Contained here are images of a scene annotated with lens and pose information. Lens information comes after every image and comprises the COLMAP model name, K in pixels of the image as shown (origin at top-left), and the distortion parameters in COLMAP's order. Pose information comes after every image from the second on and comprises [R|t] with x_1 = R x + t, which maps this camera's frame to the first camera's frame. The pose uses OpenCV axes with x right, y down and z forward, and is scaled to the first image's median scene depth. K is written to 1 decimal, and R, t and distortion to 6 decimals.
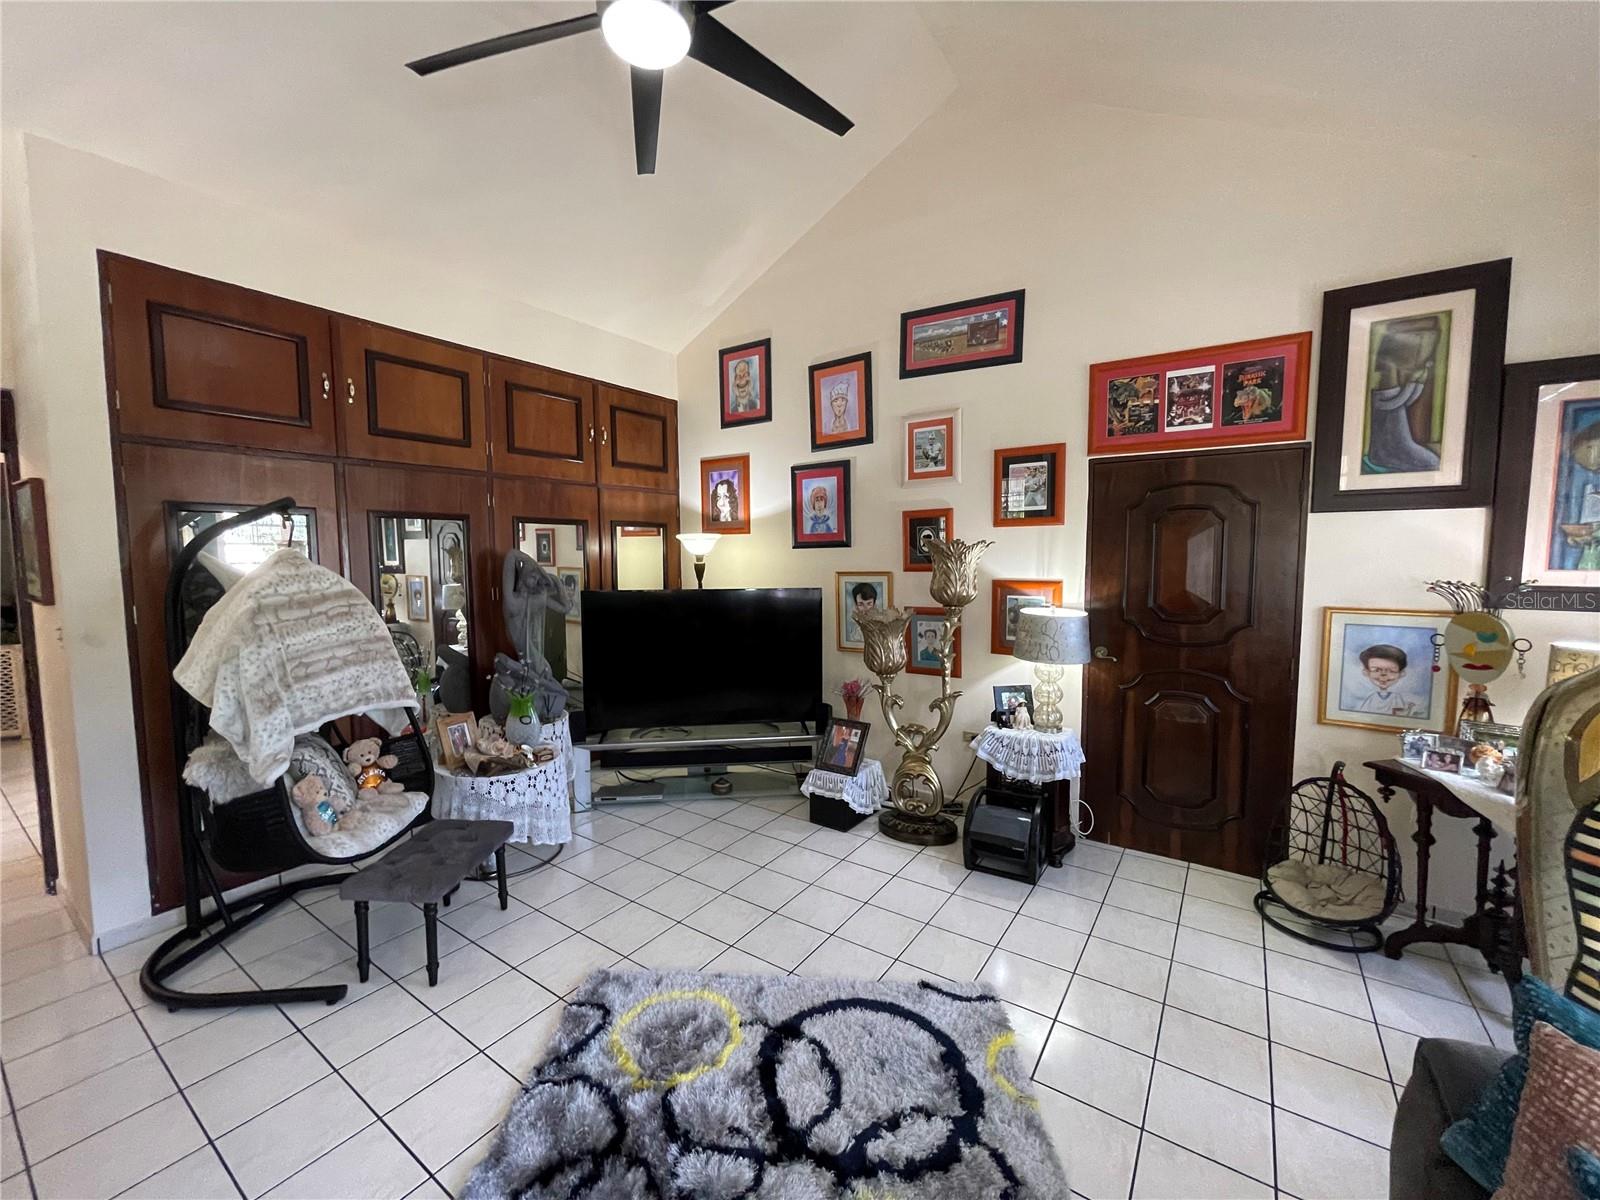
lens RADIAL K [[644.5, 0, 792.8], [0, 644.5, 603.4], [0, 0, 1]] dist [-0.008106, 0.000697]
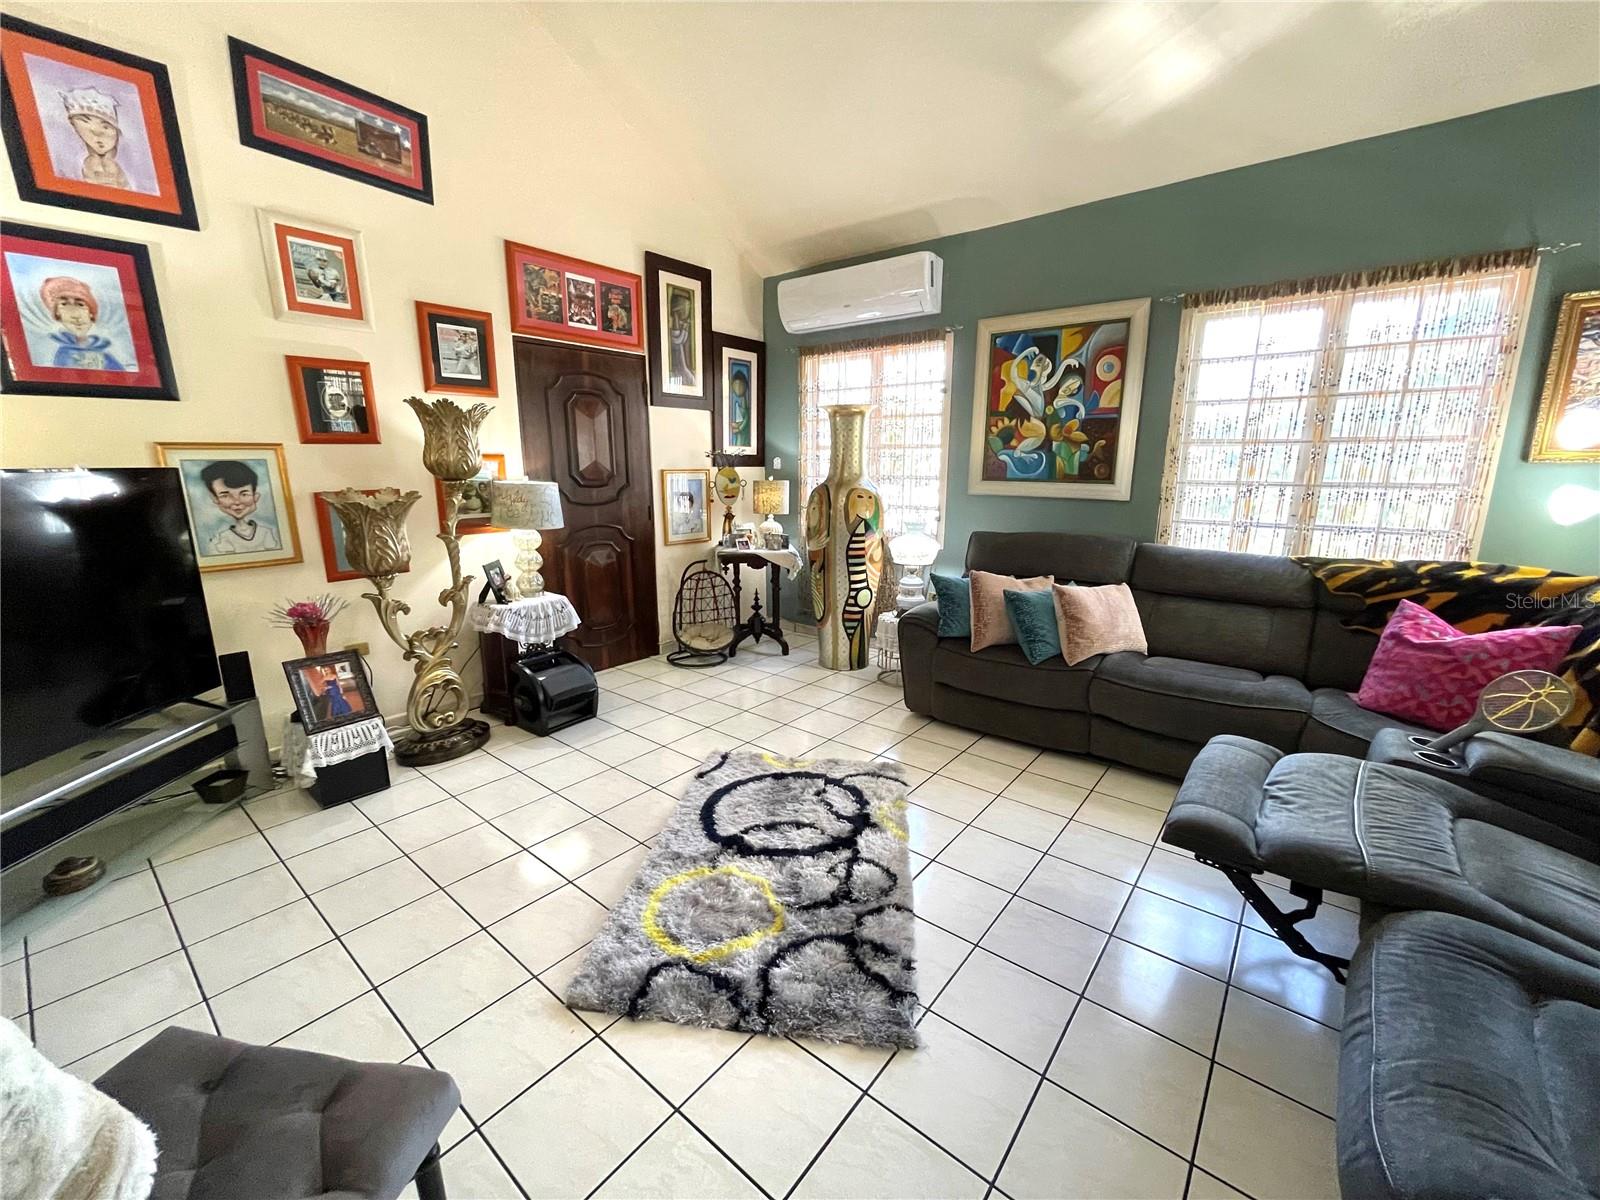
lens RADIAL K [[644.5, 0, 793.9], [0, 644.5, 603.9], [0, 0, 1]] dist [-0.008106, 0.000697]
pose [[0.073957, -0.208938, 0.975128, -0.666245], [0.076546, 0.976111, 0.203343, 0.028268], [-0.994319, 0.059603, 0.088183, 0.509861]]
